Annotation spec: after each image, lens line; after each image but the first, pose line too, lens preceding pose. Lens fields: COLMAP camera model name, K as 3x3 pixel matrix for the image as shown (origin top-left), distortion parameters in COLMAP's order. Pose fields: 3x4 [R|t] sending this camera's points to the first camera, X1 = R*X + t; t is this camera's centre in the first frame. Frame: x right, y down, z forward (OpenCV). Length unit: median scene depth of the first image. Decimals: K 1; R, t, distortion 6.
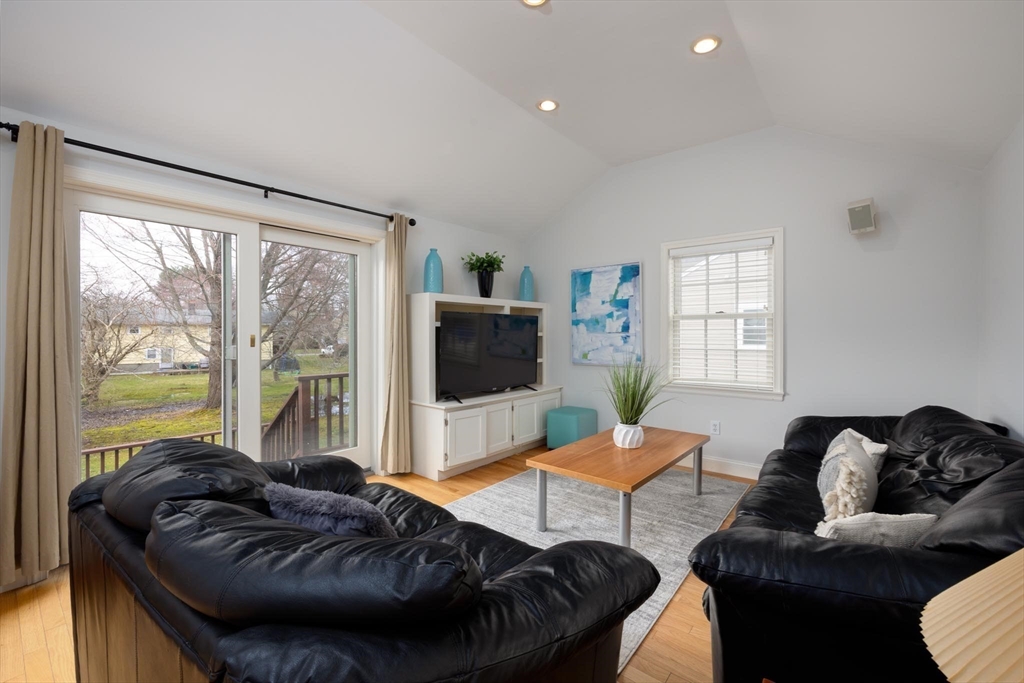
lens RADIAL K [[427.5, 0, 520.1], [0, 427.5, 335.6], [0, 0, 1]] dist [-0.003882, 0.000127]
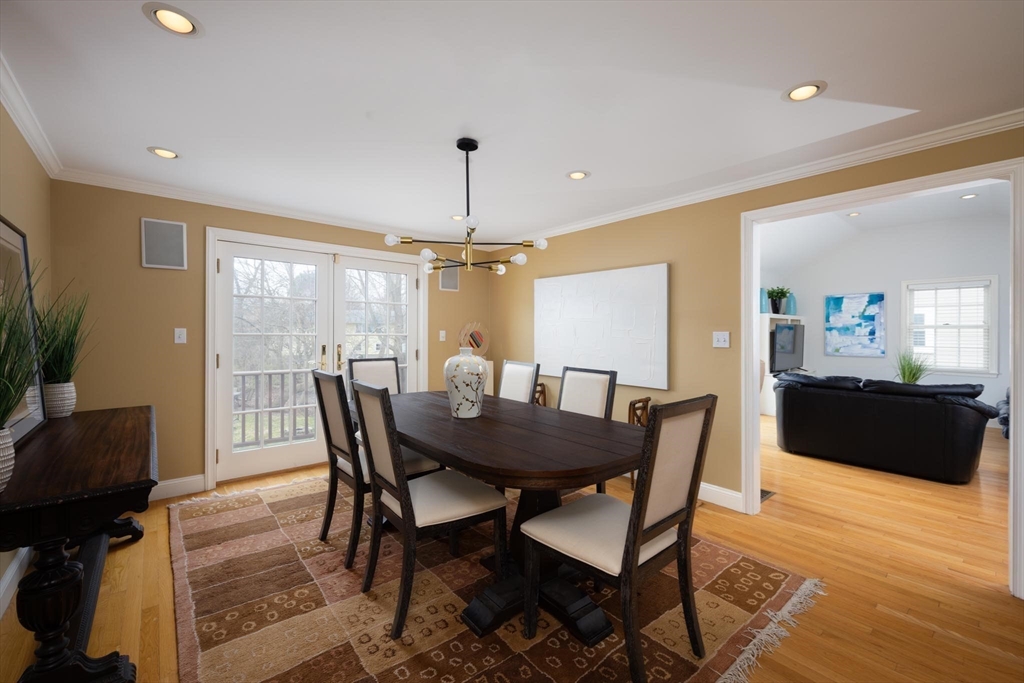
lens RADIAL K [[427.5, 0, 523.1], [0, 427.5, 330.9], [0, 0, 1]] dist [-0.003882, 0.000127]
pose [[0.981592, 0.007519, -0.190844, -0.727308], [-0.008475, 0.999955, -0.004195, -0.008205], [0.190804, 0.005735, 0.981611, -0.810720]]
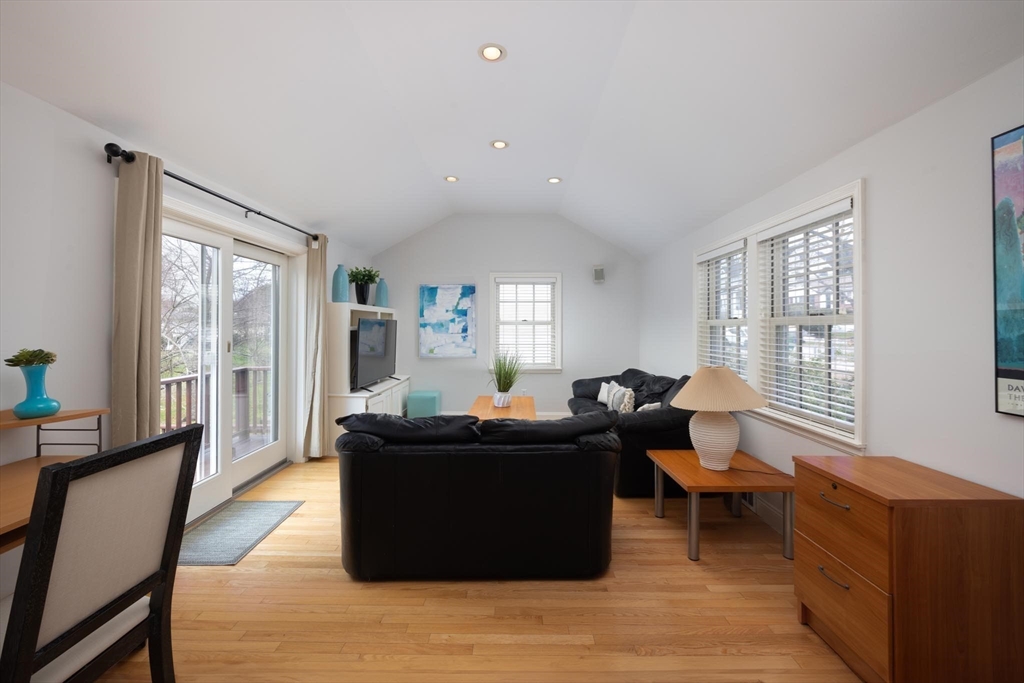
lens RADIAL K [[427.5, 0, 524.5], [0, 427.5, 323.8], [0, 0, 1]] dist [-0.003882, 0.000127]
pose [[0.780644, 0.007247, 0.624934, -0.470767], [-0.000028, 0.999933, -0.011561, -0.022073], [-0.624976, 0.009008, 0.780592, -0.209823]]
